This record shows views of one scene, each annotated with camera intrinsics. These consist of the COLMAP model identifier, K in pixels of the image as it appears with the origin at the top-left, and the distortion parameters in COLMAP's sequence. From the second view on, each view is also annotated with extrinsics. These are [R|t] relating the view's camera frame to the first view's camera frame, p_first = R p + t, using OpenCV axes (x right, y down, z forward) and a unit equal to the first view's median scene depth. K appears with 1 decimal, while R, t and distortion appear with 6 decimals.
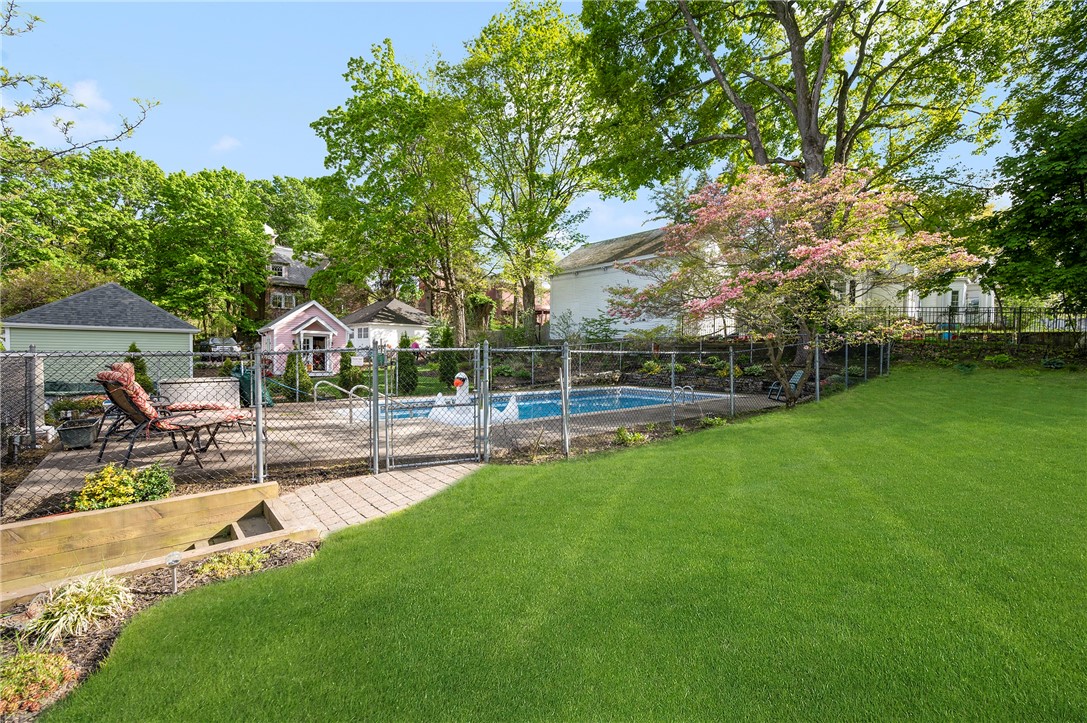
lens RADIAL K [[443.4, 0, 543.5], [0, 443.4, 361.5], [0, 0, 1]] dist [0.000167, 0.000109]
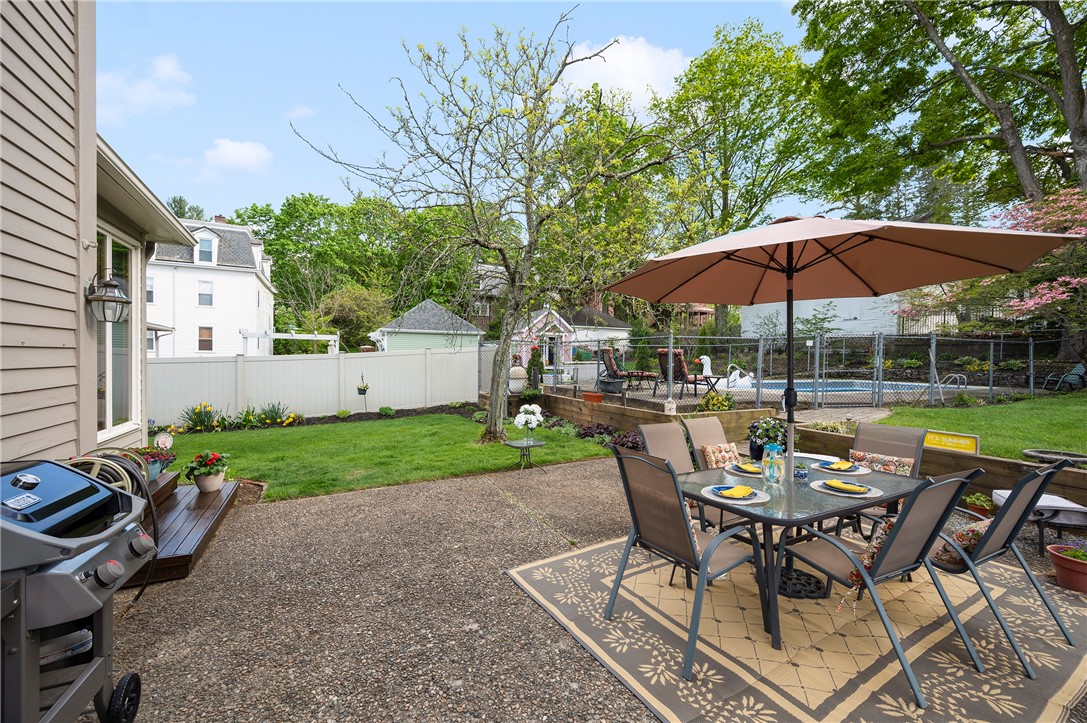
lens RADIAL K [[443.4, 0, 543.5], [0, 443.4, 361.5], [0, 0, 1]] dist [0.000167, 0.000109]
pose [[0.960154, 0.006757, -0.279391, -0.192325], [-0.008257, 0.999957, -0.004192, 0.017099], [0.279351, 0.006332, 0.960168, -0.194793]]
